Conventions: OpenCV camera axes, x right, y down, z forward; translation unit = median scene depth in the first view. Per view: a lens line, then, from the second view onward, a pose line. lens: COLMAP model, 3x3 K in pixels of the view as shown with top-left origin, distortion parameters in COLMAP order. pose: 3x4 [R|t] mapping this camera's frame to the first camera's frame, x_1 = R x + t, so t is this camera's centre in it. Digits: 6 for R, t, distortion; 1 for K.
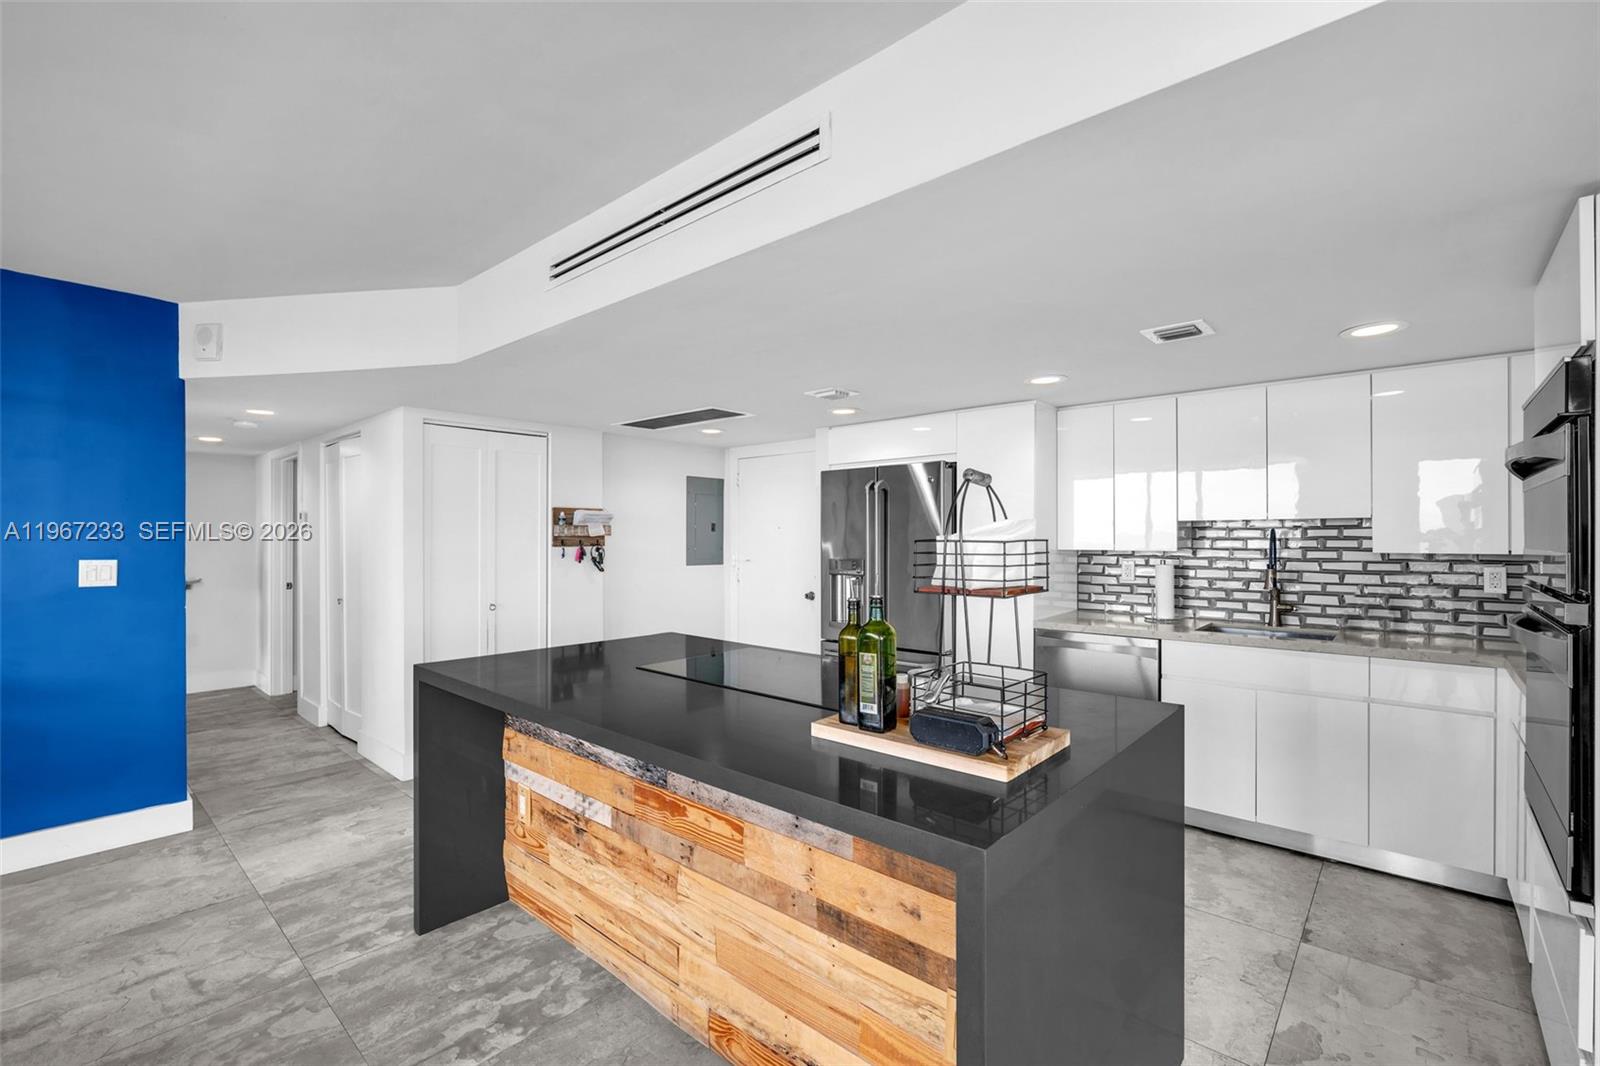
lens RADIAL K [[698.5, 0, 800.6], [0, 698.5, 532.5], [0, 0, 1]] dist [-0.004661, 0.001253]
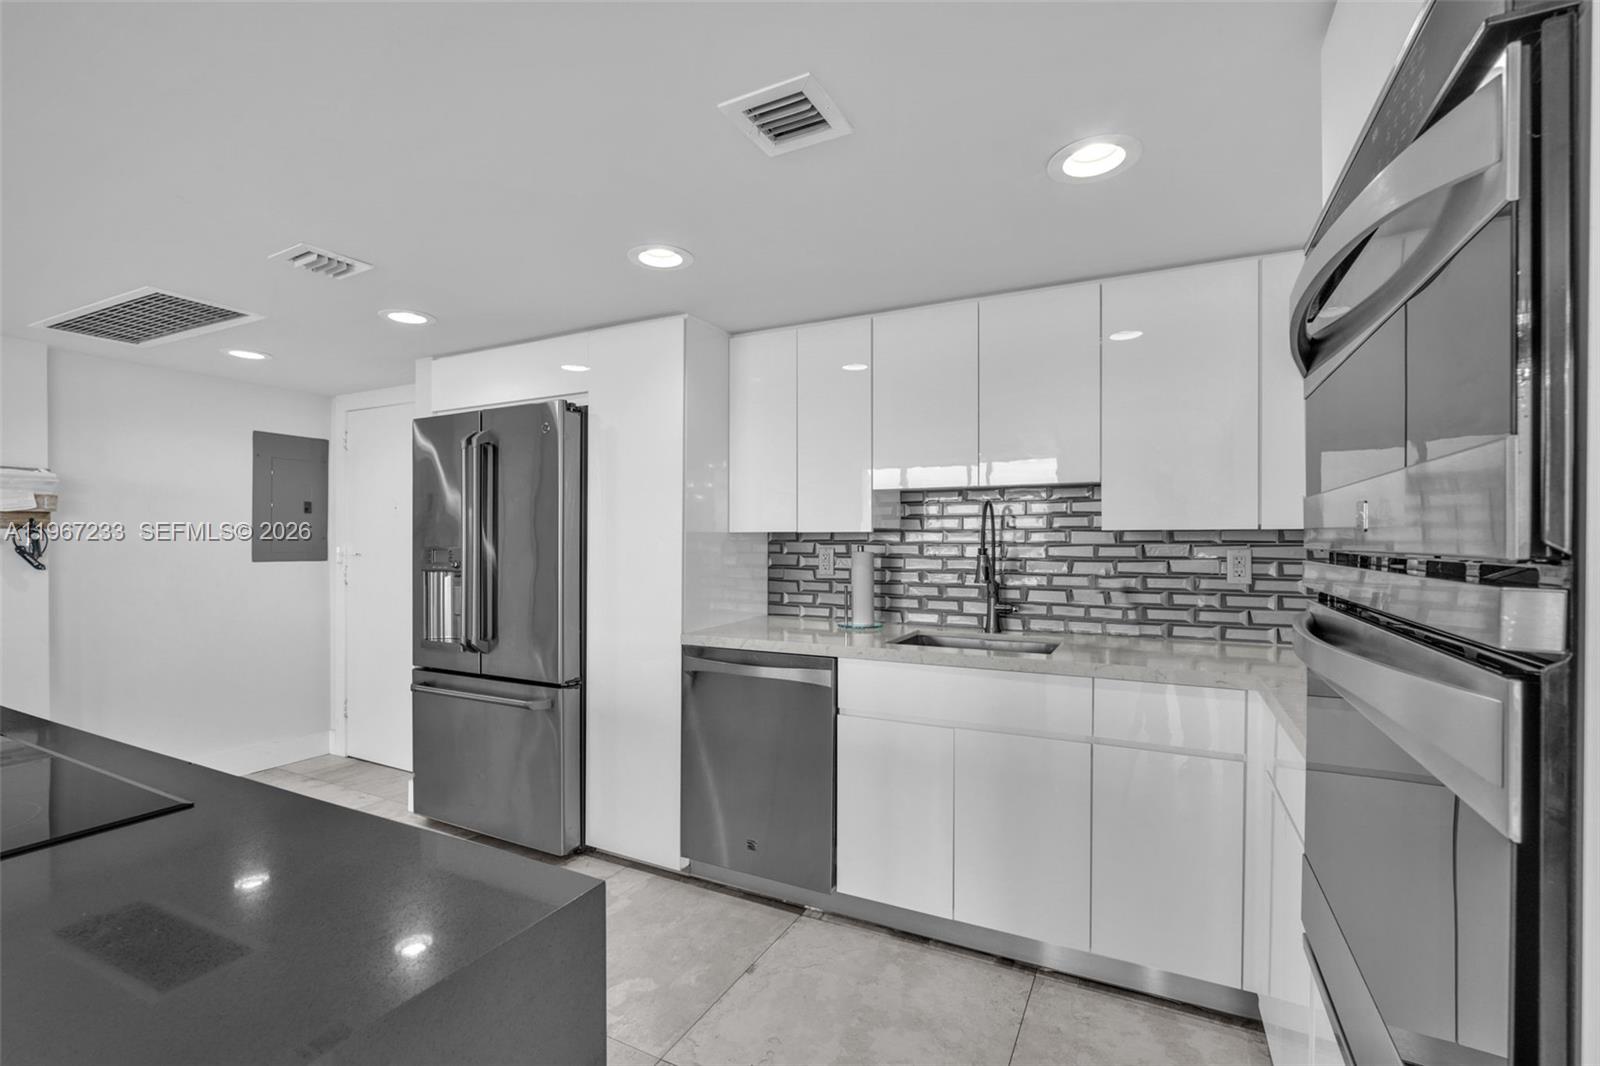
lens RADIAL K [[698.5, 0, 800.0], [0, 698.5, 538.2], [0, 0, 1]] dist [-0.004661, 0.001253]
pose [[0.970443, 0.000238, 0.241330, 0.290507], [-0.001650, 0.999983, 0.005649, 0.028397], [-0.241325, -0.005880, 0.970427, 0.315355]]
